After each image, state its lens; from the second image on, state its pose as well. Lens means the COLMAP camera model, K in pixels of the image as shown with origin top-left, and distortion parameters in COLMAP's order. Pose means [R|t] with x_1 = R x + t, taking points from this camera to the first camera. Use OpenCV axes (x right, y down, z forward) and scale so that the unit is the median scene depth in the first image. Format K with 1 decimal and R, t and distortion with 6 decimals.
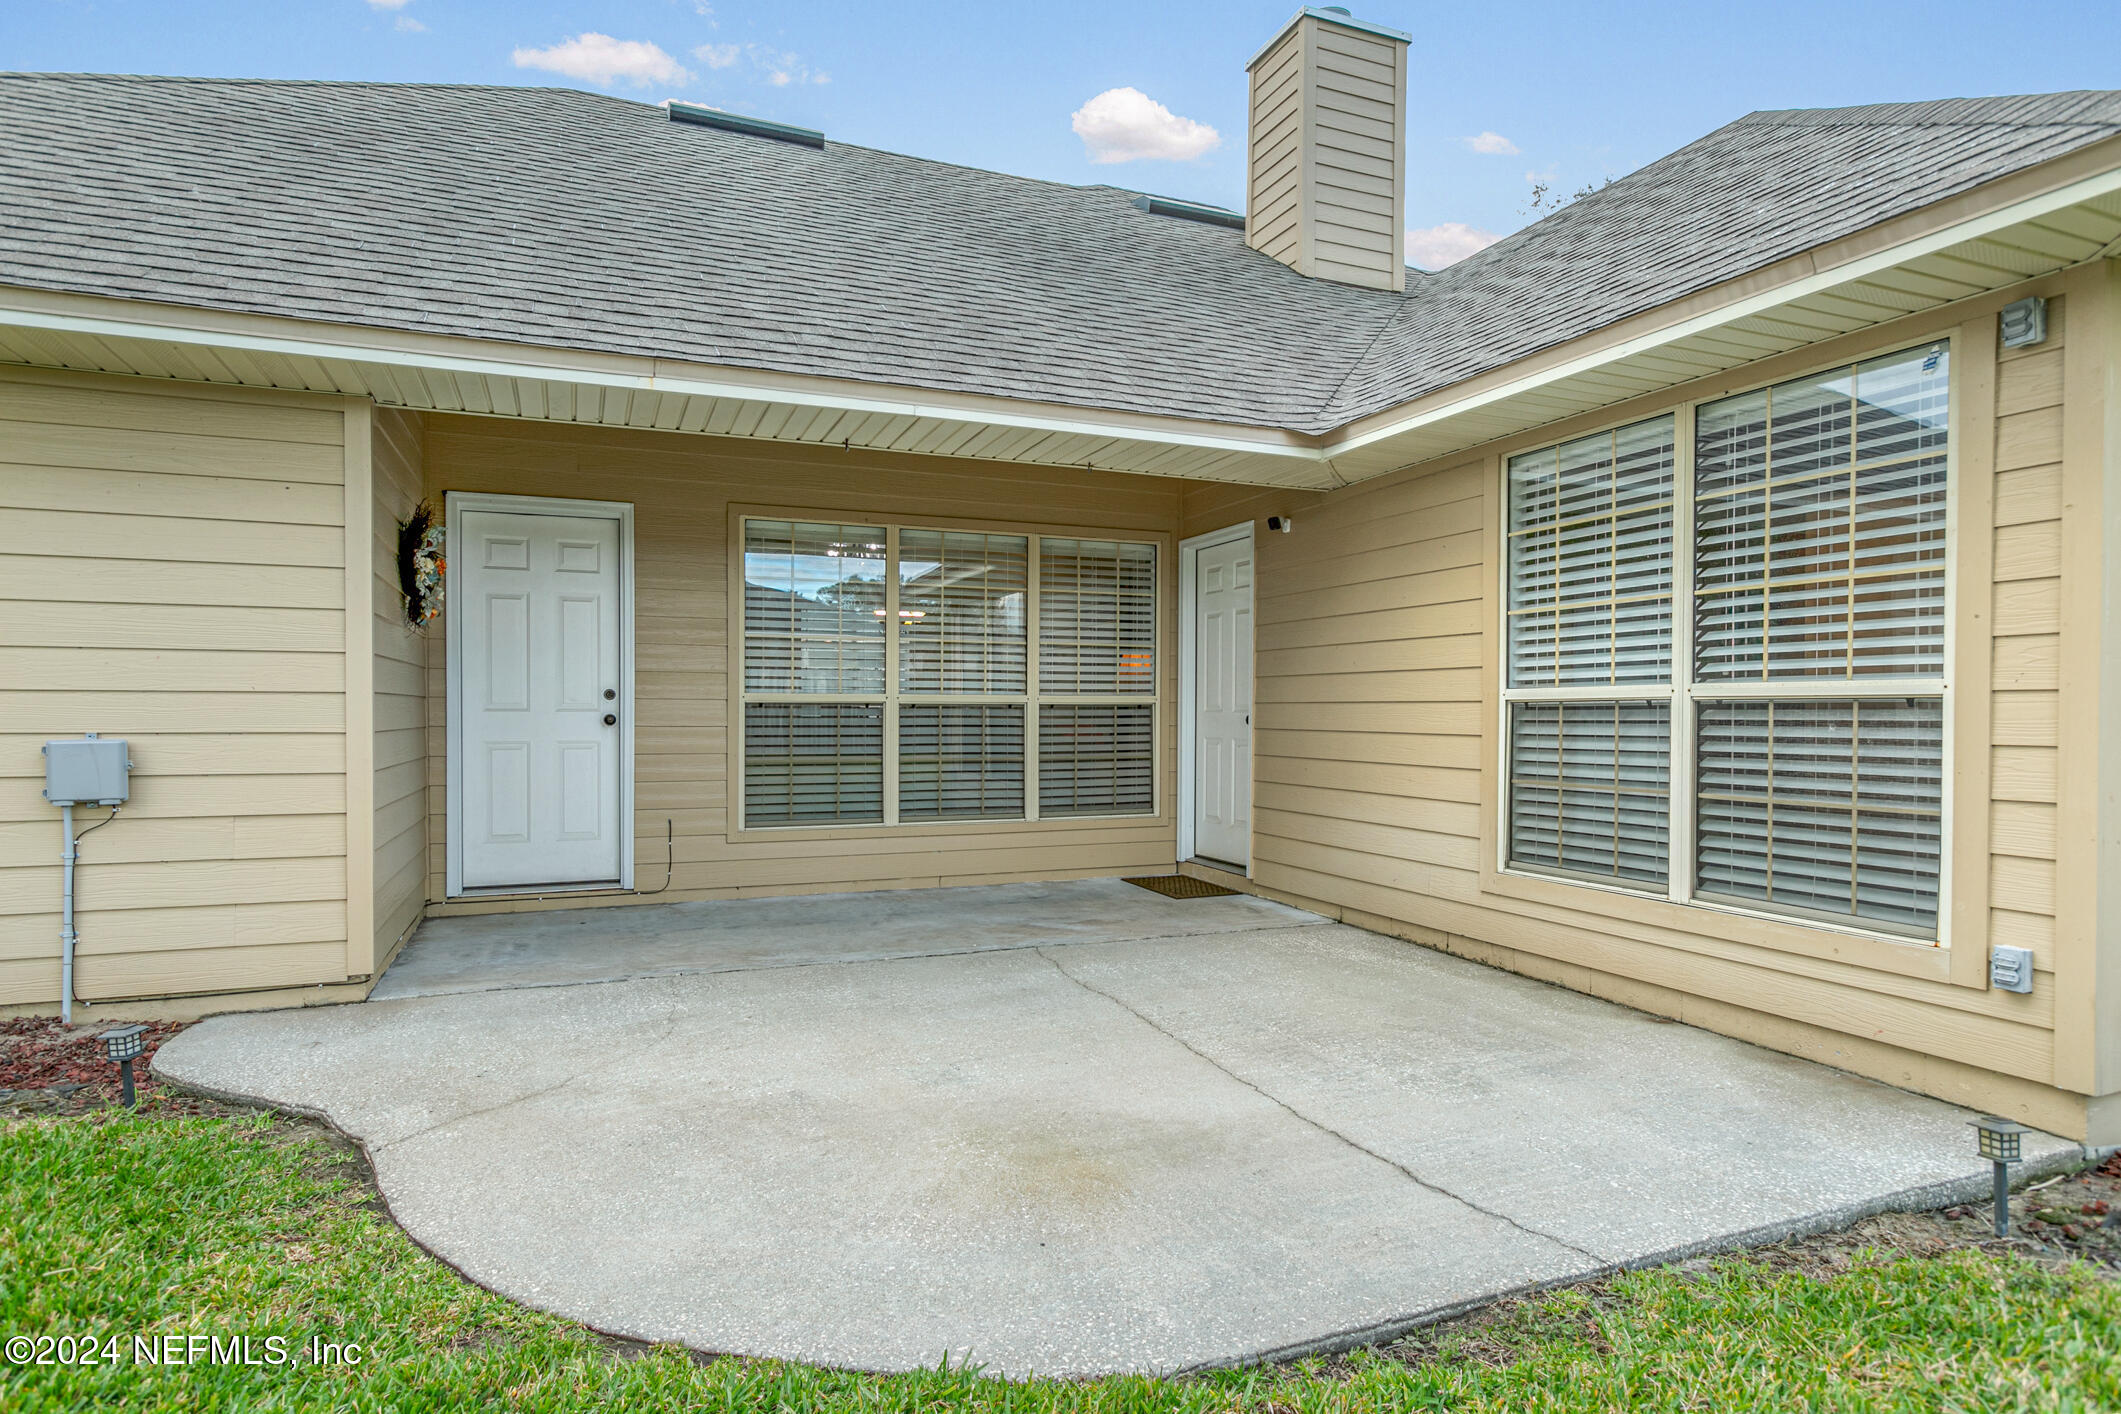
lens RADIAL K [[1189.4, 0, 1077.7], [0, 1189.4, 710.3], [0, 0, 1]] dist [0.003266, 0.003115]
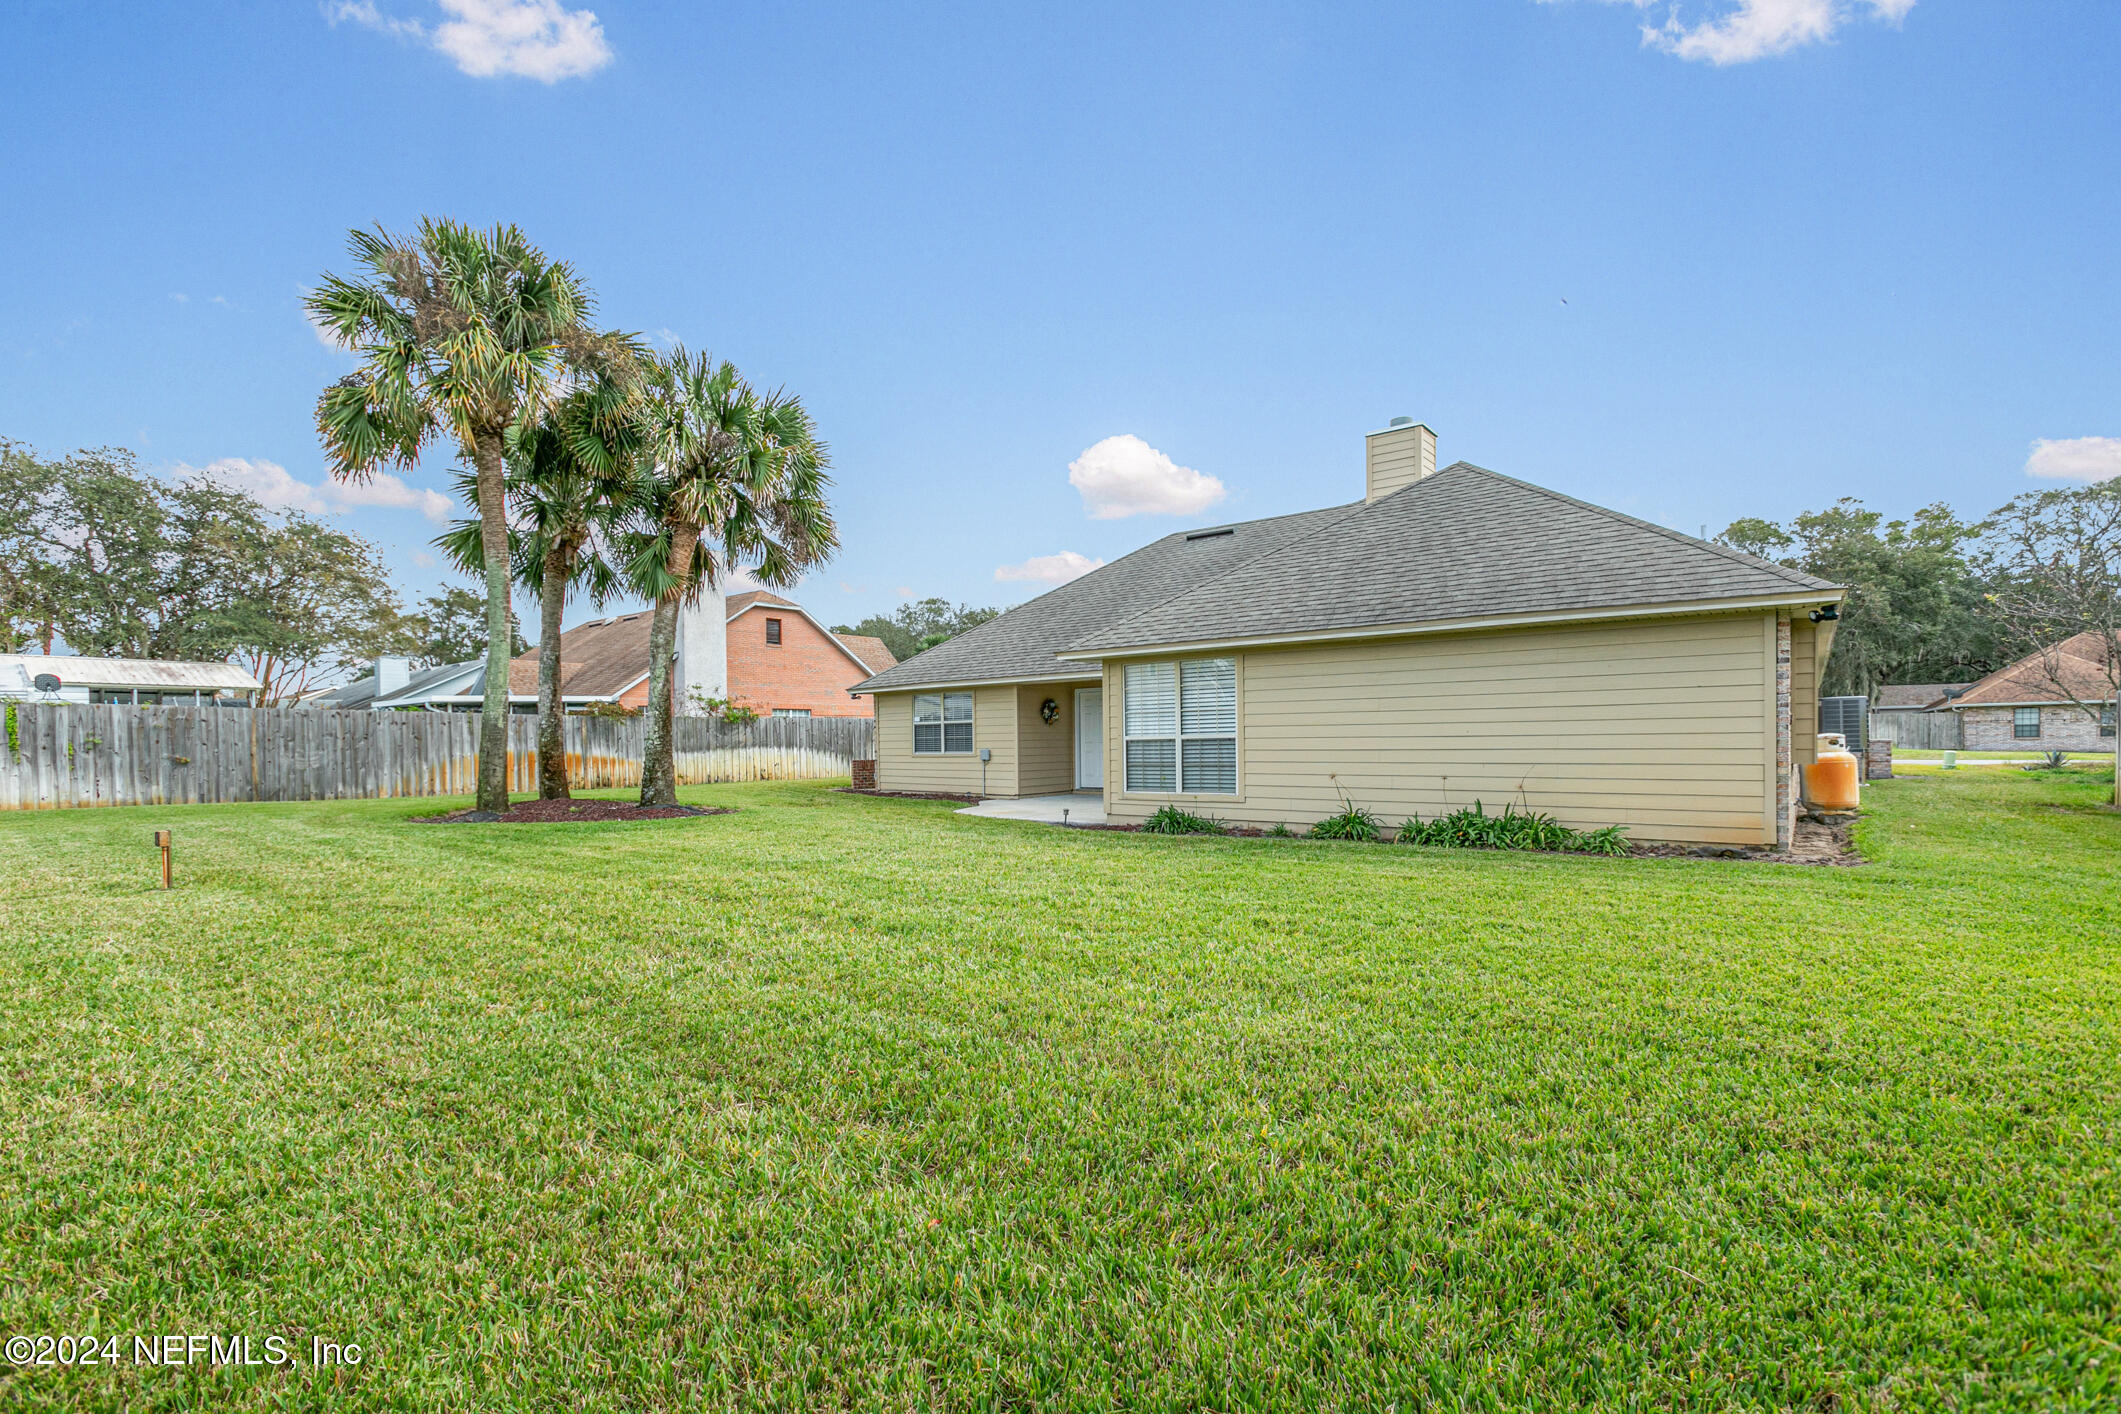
lens RADIAL K [[963.7, 0, 1075.1], [0, 963.7, 750.6], [0, 0, 1]] dist [-0.011192, 0.007358]
pose [[0.494912, -0.004240, -0.868933, 2.201150], [0.009284, 0.999957, 0.000409, 0.022276], [0.868893, -0.008270, 0.494930, -0.598542]]
